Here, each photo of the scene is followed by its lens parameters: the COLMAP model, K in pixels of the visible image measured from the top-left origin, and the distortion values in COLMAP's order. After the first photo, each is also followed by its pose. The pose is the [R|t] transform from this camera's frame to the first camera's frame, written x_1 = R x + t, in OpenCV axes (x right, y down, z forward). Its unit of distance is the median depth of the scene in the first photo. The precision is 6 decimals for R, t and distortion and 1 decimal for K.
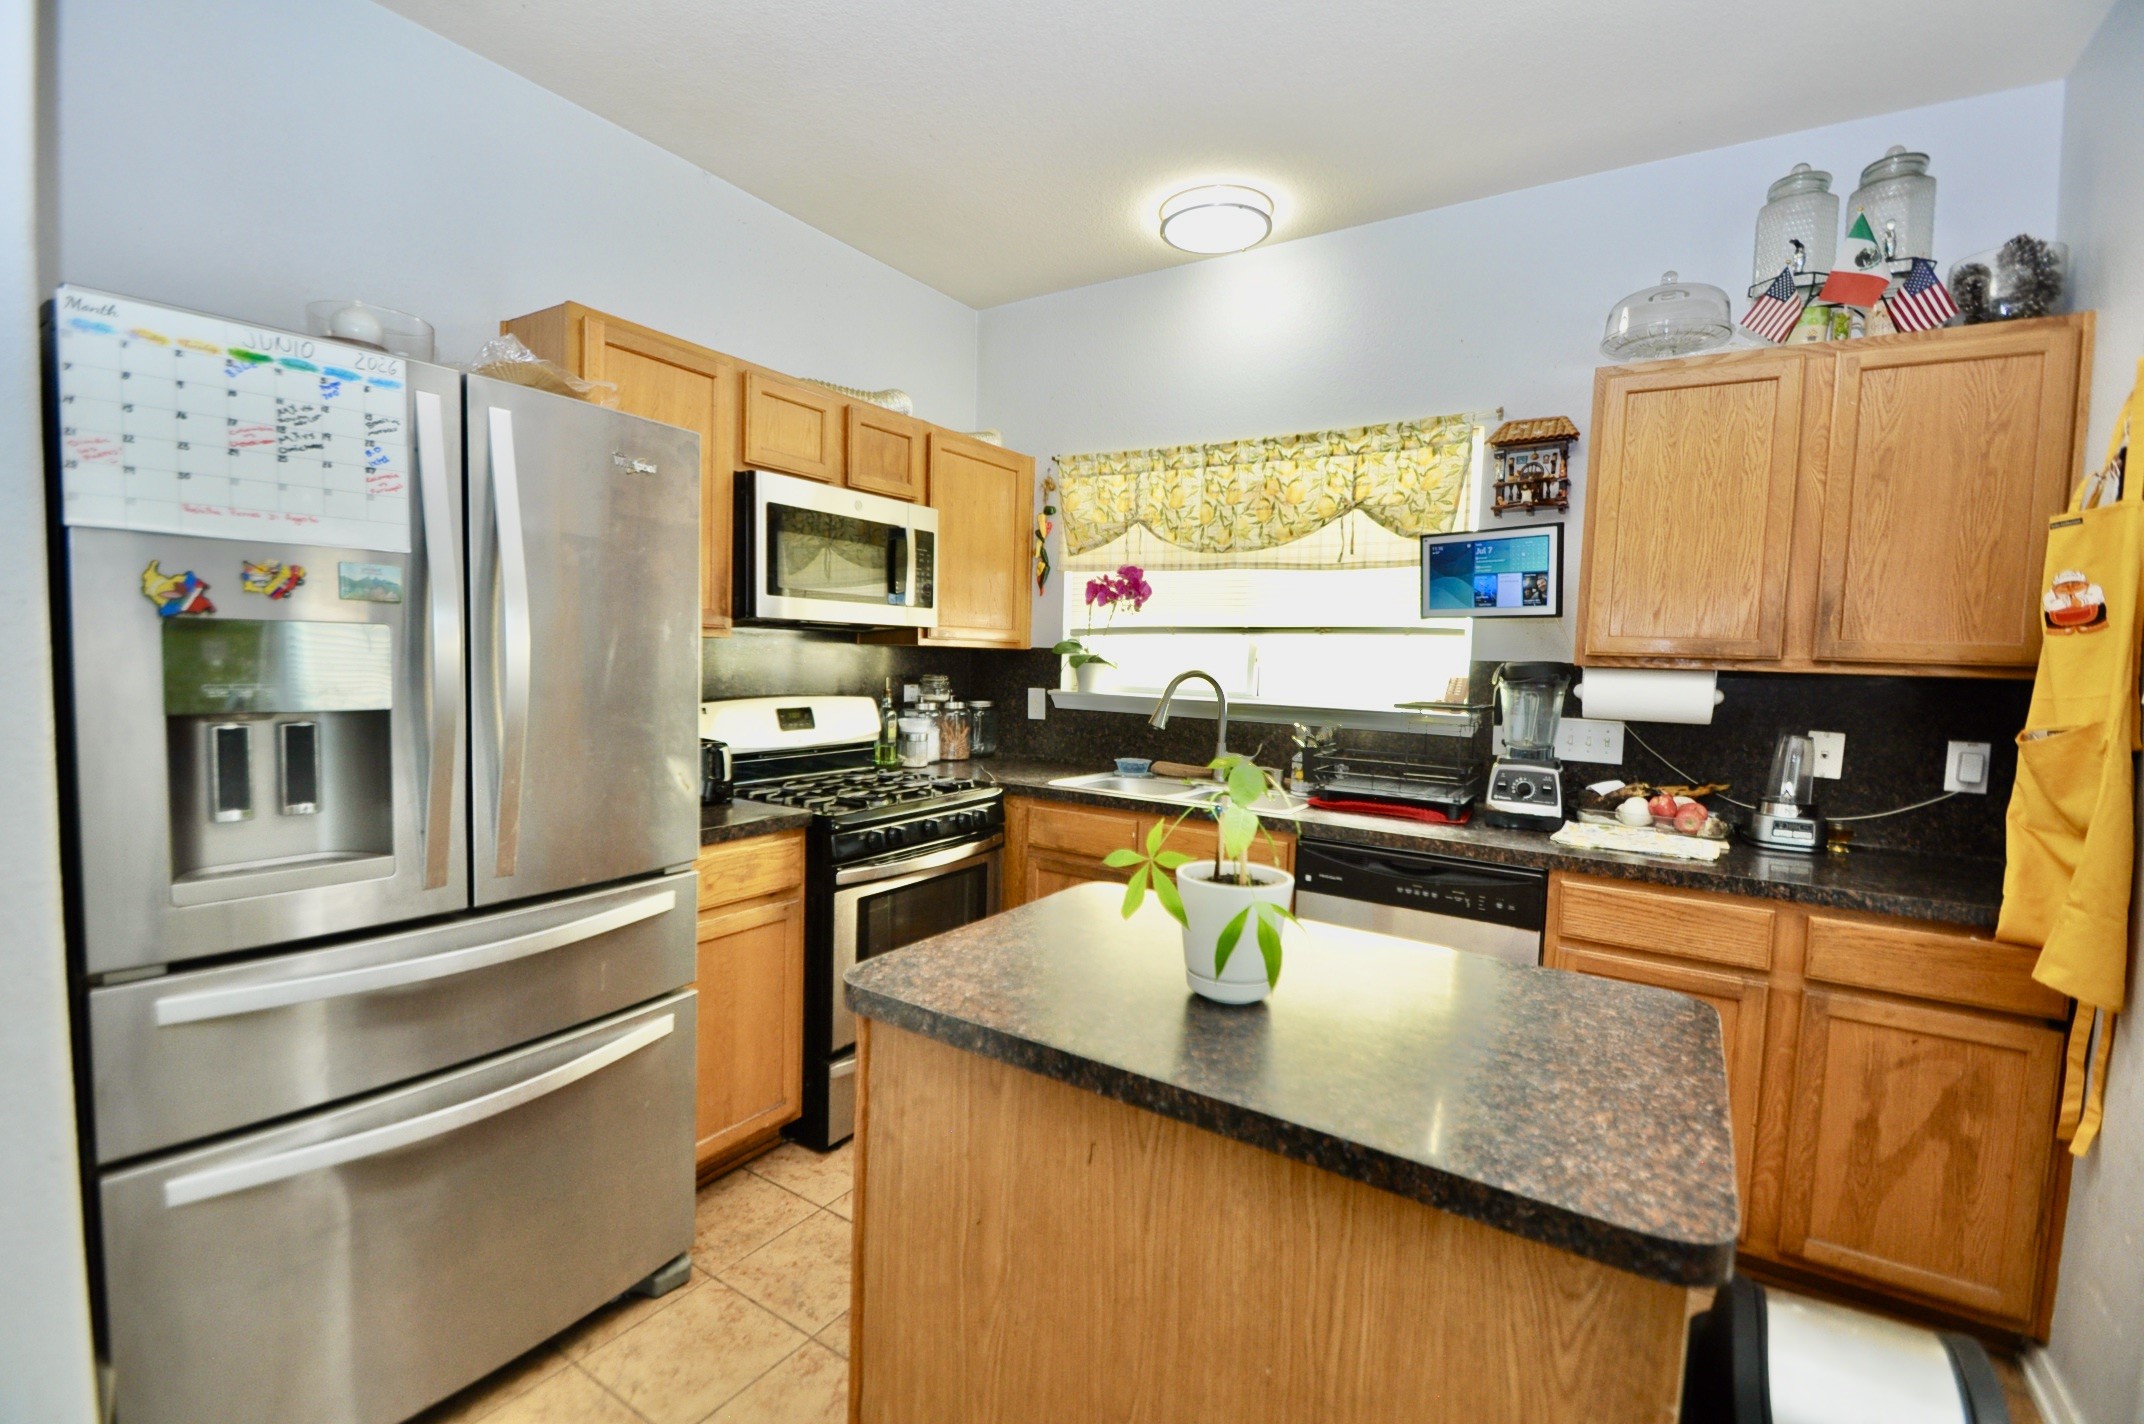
lens RADIAL K [[935.5, 0, 1054.7], [0, 935.5, 713.1], [0, 0, 1]] dist [0.005651, -0.011338]
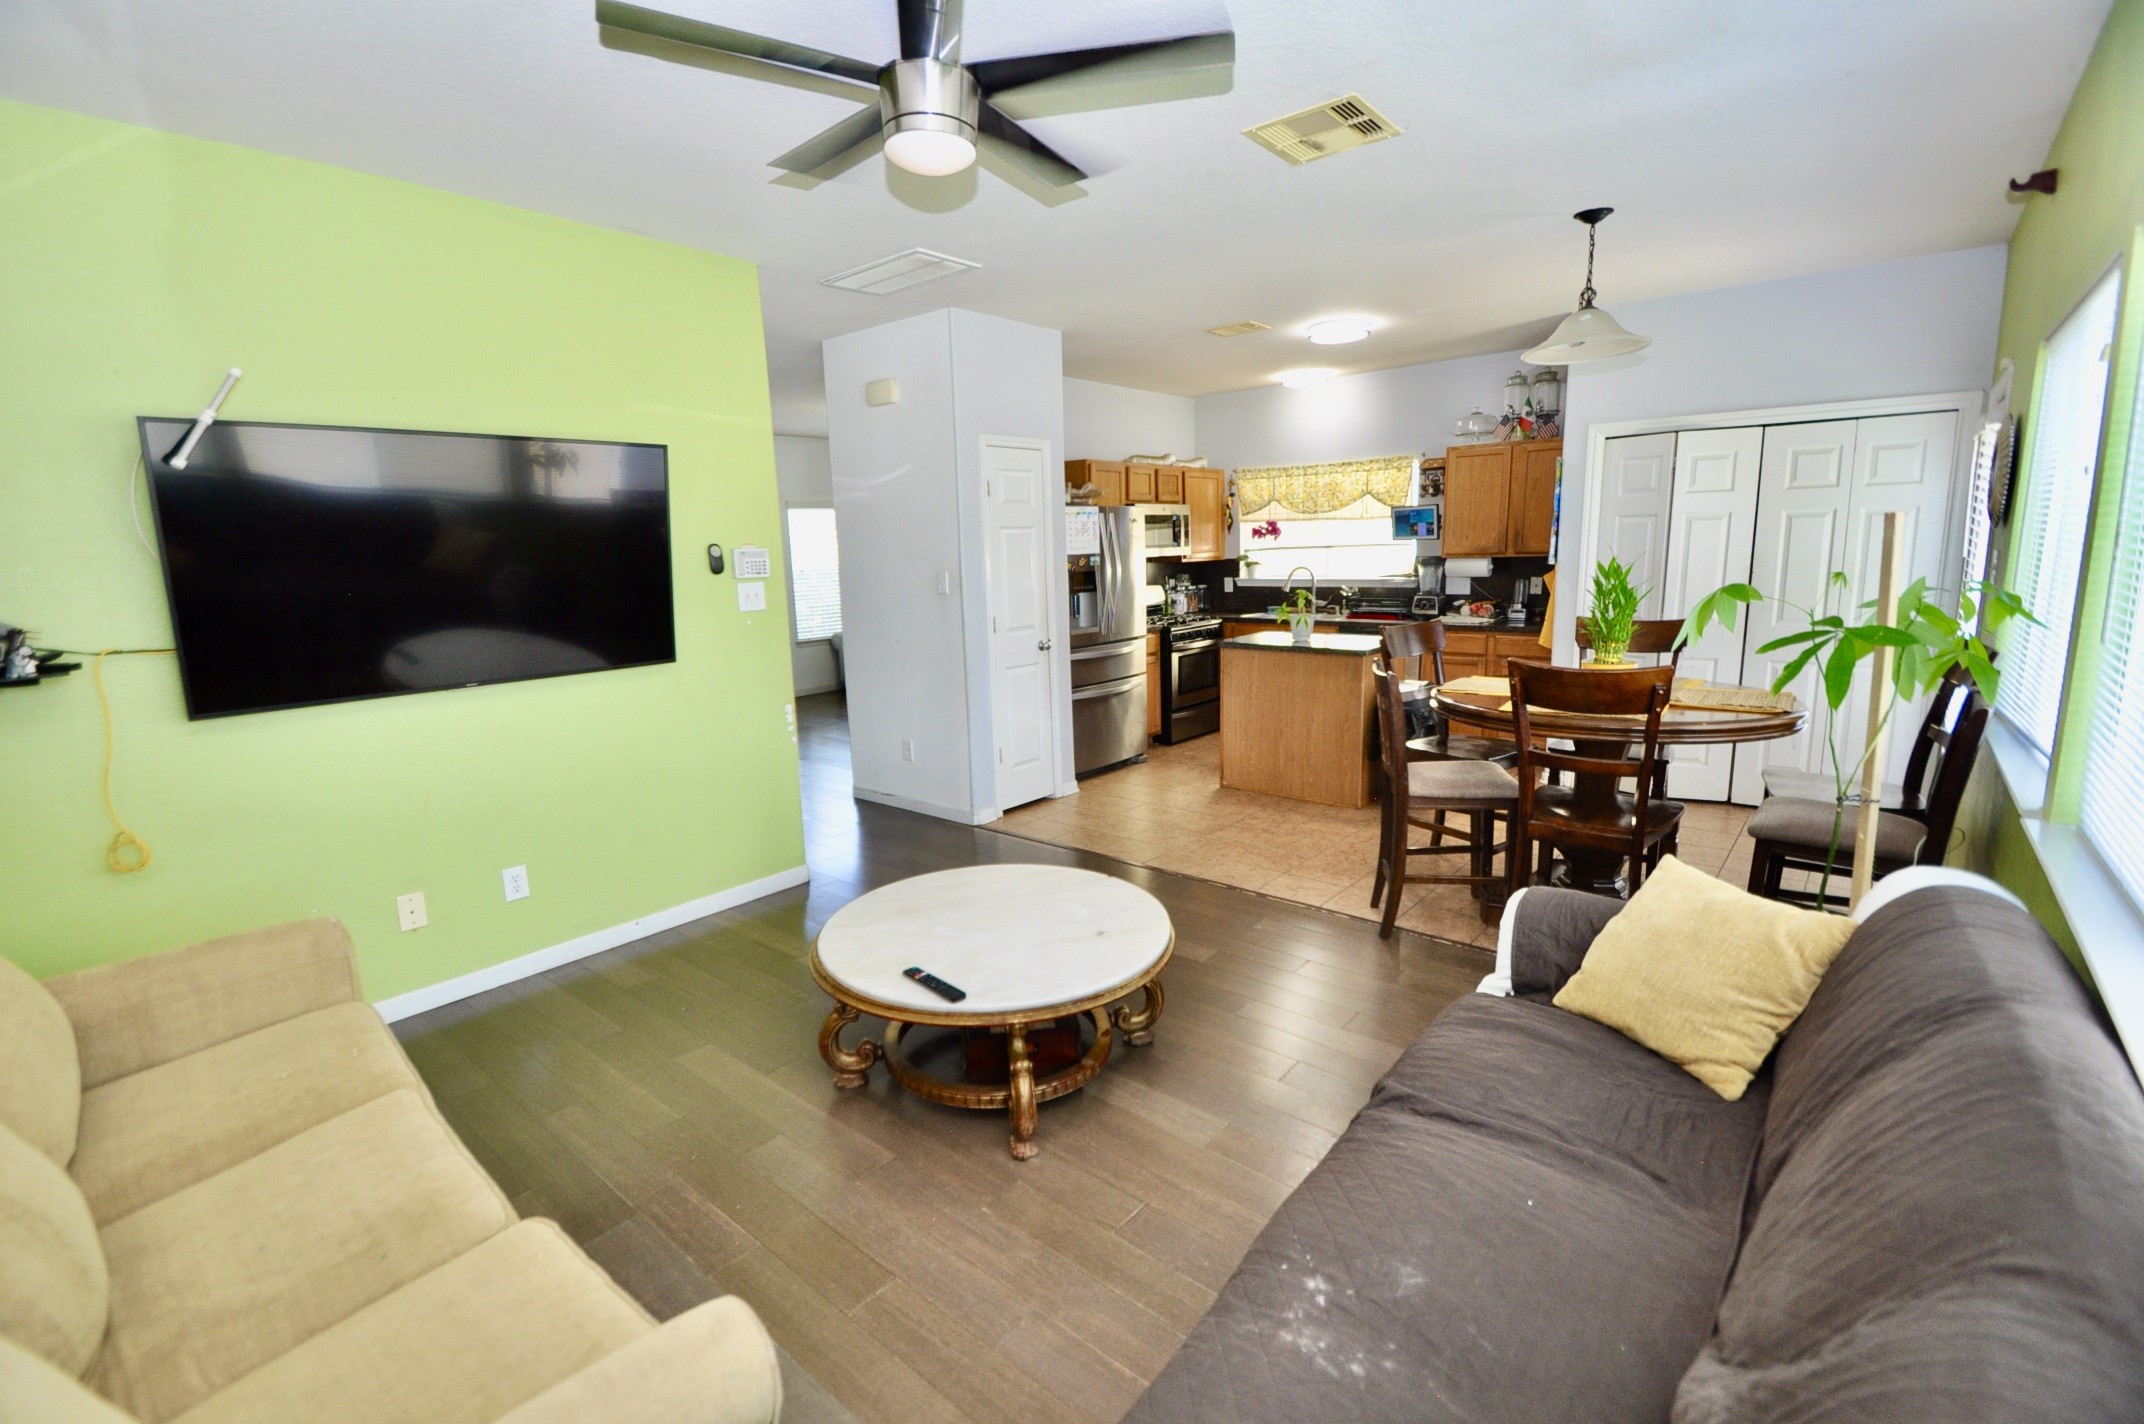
lens RADIAL K [[935.5, 0, 1055.1], [0, 935.5, 720.2], [0, 0, 1]] dist [0.005651, -0.011338]
pose [[0.990073, -0.036167, -0.135822, -0.171859], [0.052192, 0.991836, 0.116347, 0.035859], [0.130505, -0.122281, 0.983878, -1.576832]]
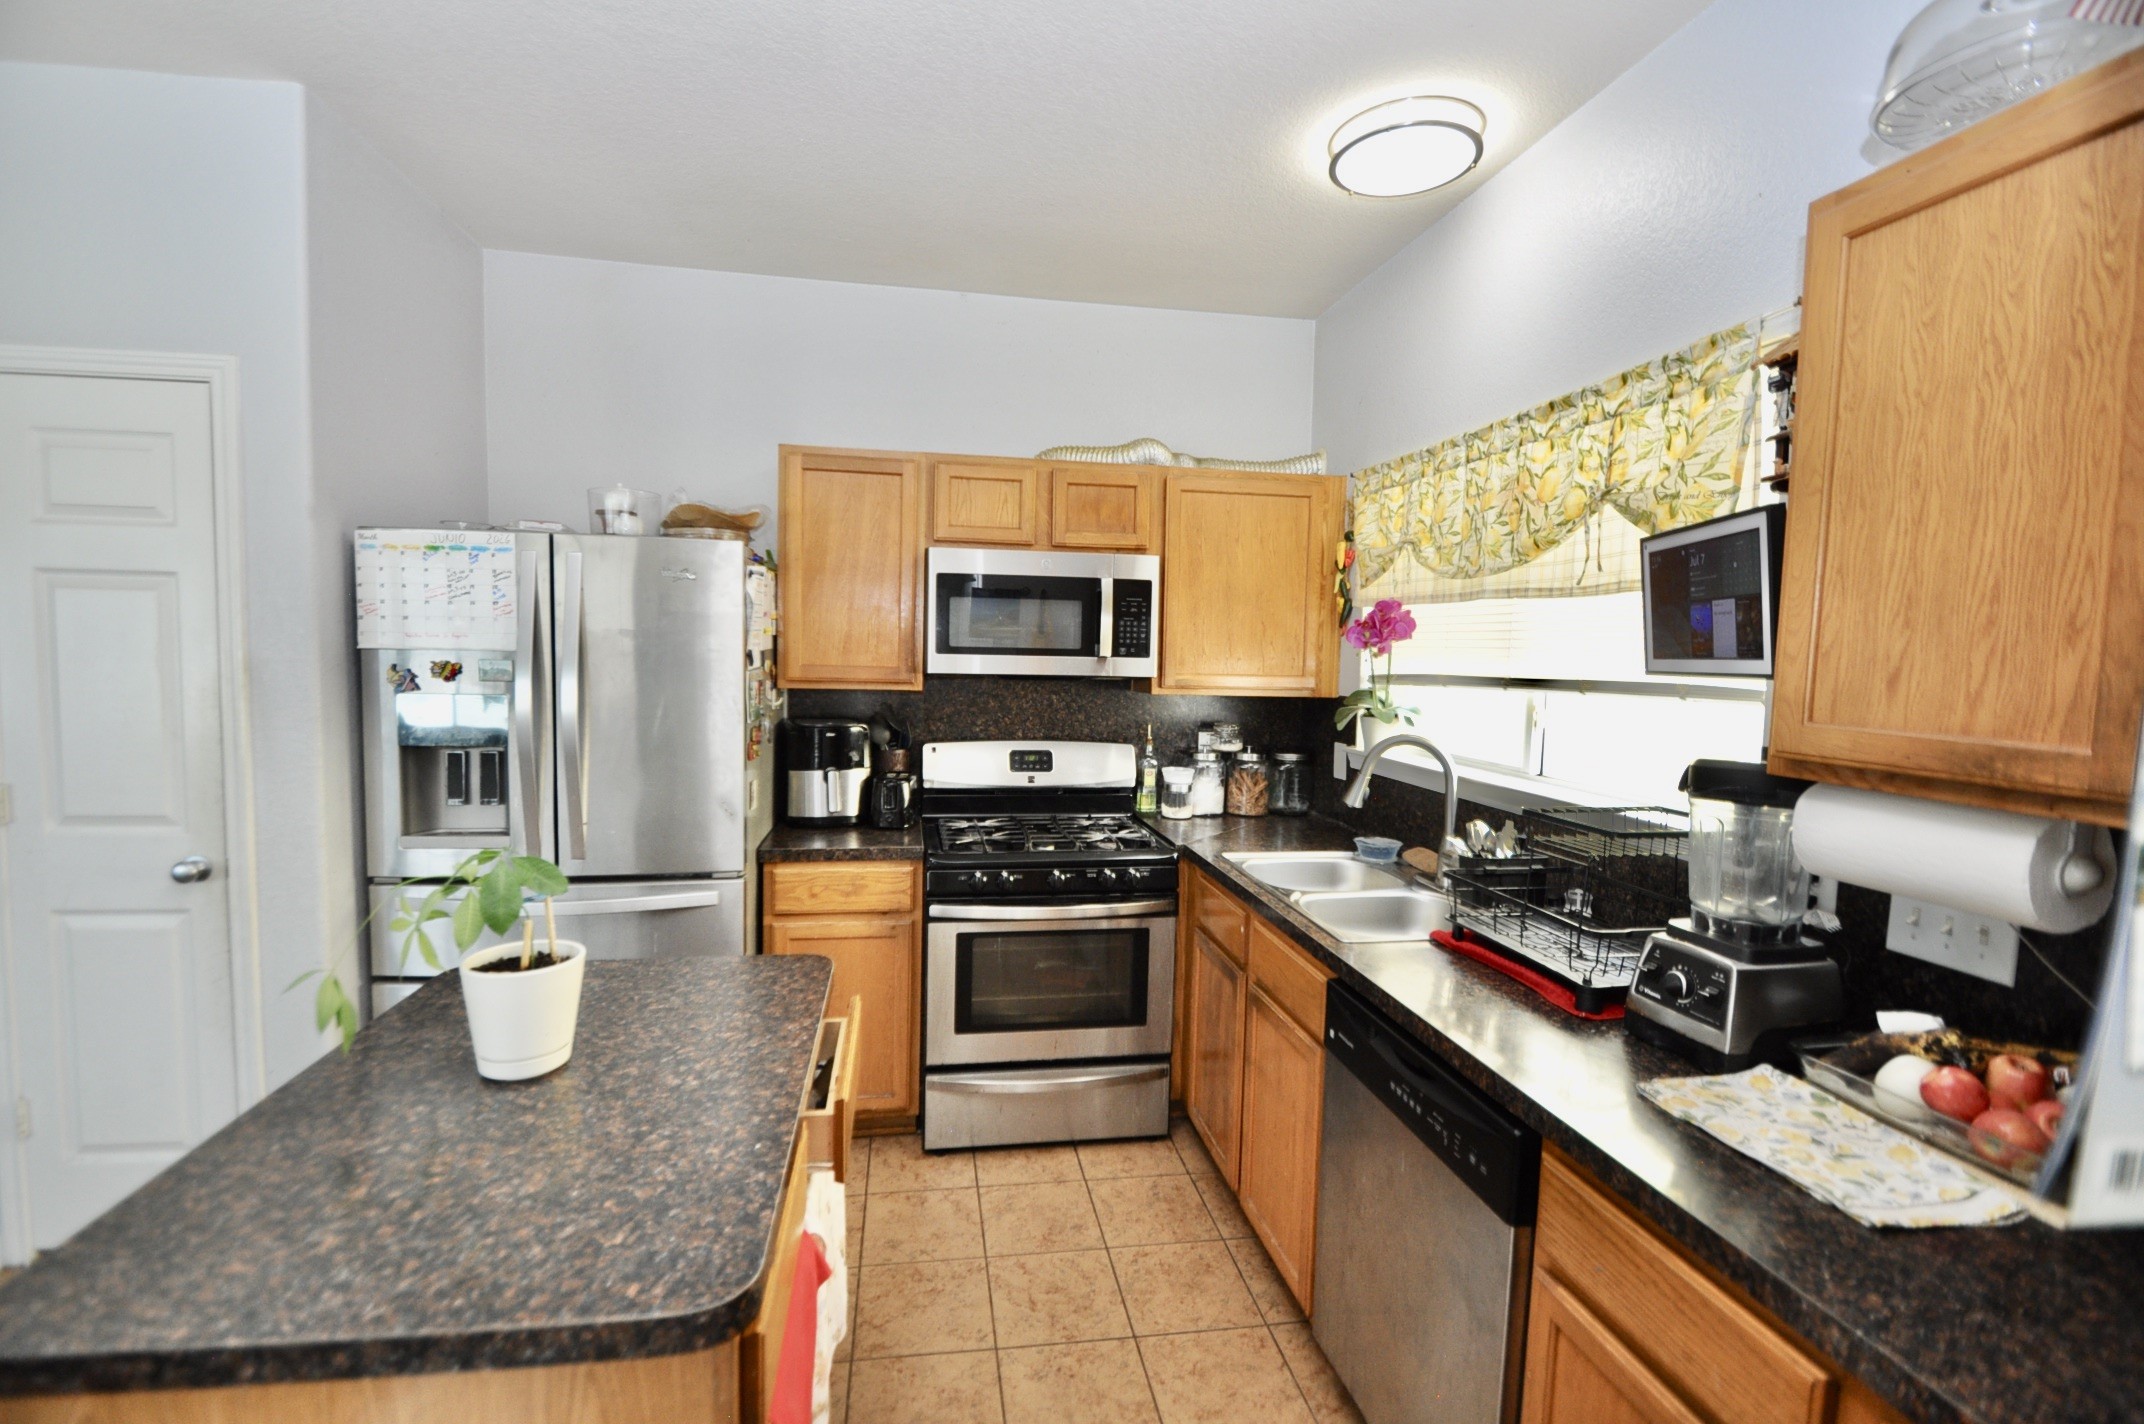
lens RADIAL K [[935.5, 0, 1062.5], [0, 935.5, 719.0], [0, 0, 1]] dist [0.005651, -0.011338]
pose [[0.678772, 0.039860, -0.733266, 0.561570], [-0.048700, 0.998771, 0.009212, -0.056276], [0.732732, 0.029457, 0.679879, 0.291762]]
